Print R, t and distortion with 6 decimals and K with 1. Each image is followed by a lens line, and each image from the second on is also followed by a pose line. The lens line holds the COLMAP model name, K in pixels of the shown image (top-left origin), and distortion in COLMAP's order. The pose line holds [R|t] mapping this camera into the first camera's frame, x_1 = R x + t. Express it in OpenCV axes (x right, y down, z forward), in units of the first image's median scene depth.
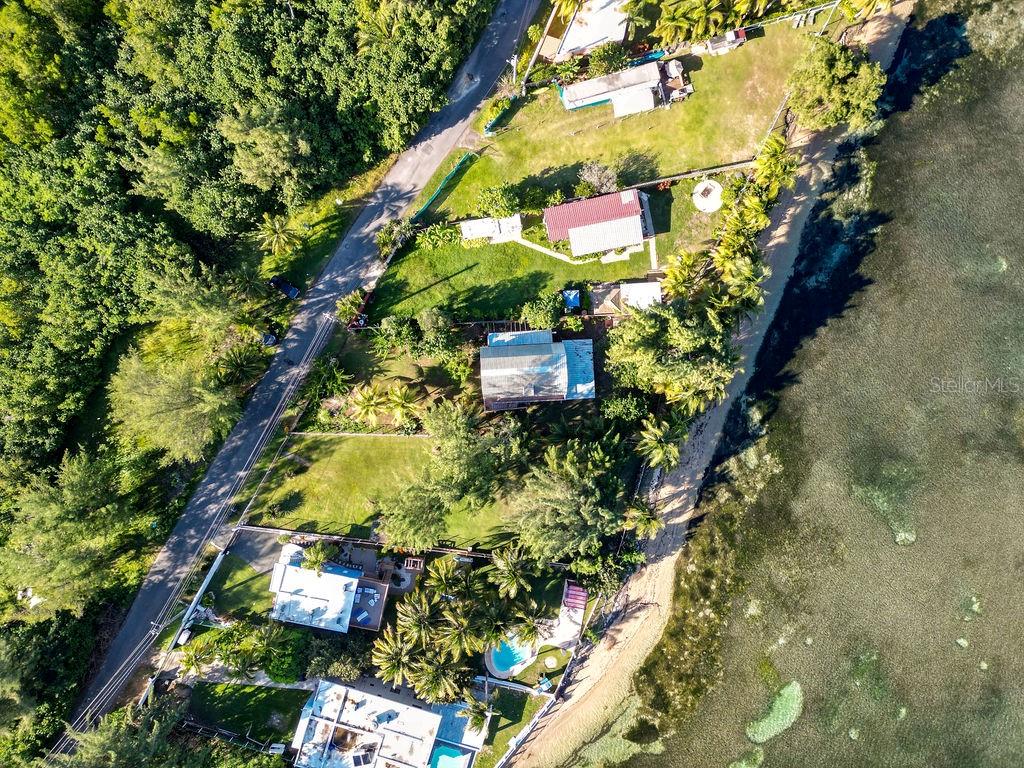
lens RADIAL K [[715.7, 0, 511.5], [0, 715.7, 384.0], [0, 0, 1]] dist [0.040699, -0.033341]
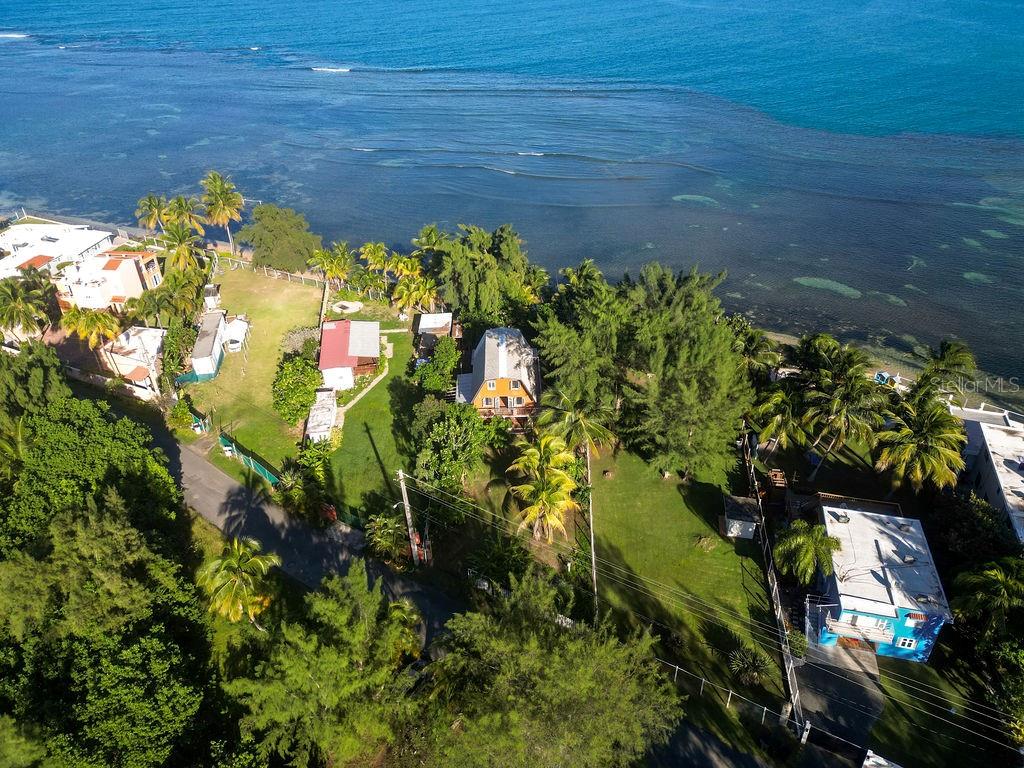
lens RADIAL K [[715.7, 0, 512.1], [0, 715.7, 384.5], [0, 0, 1]] dist [0.040699, -0.033341]
pose [[0.037960, -0.532615, 0.845506, -0.692009], [0.998473, -0.013768, -0.053501, 0.036996], [0.040137, 0.846246, 0.531279, 0.562073]]
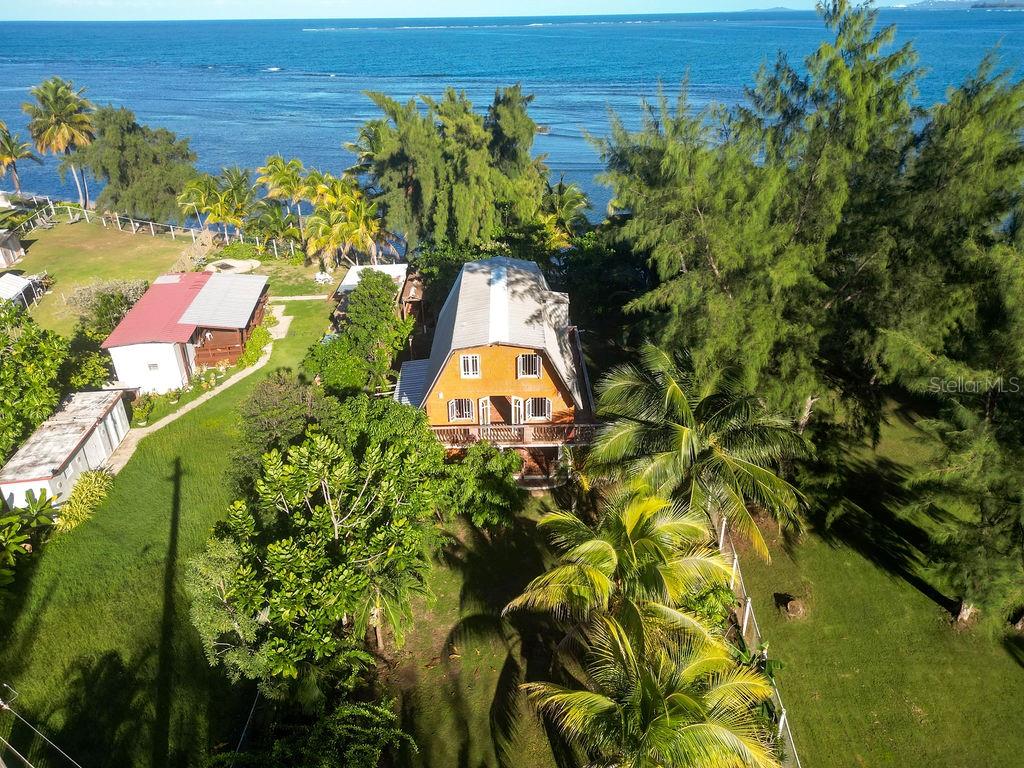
lens RADIAL K [[715.7, 0, 511.1], [0, 715.7, 384.2], [0, 0, 1]] dist [0.040699, -0.033341]
pose [[0.044928, -0.461090, 0.886215, -0.310774], [0.998361, -0.010760, -0.056211, 0.007829], [0.035454, 0.887288, 0.459851, 0.842021]]
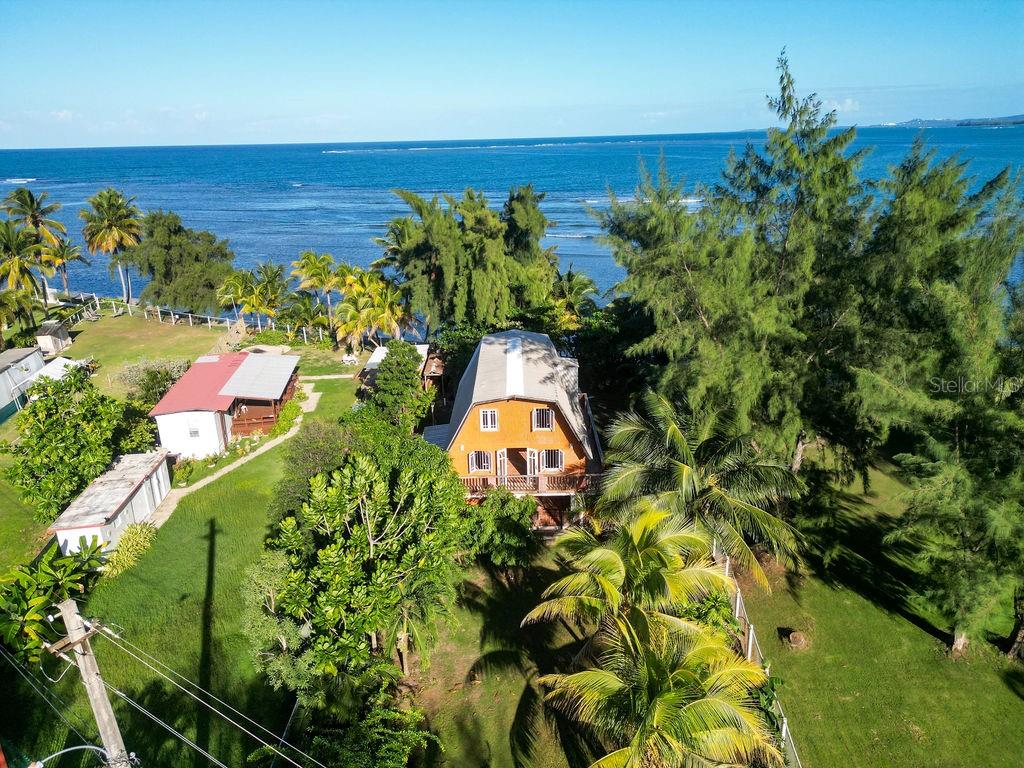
lens RADIAL K [[715.7, 0, 511.8], [0, 715.7, 381.2], [0, 0, 1]] dist [0.040699, -0.033341]
pose [[0.057975, -0.327809, 0.942963, -0.347218], [0.997266, -0.024342, -0.069775, 0.007671], [0.045827, 0.944430, 0.325502, 0.849389]]
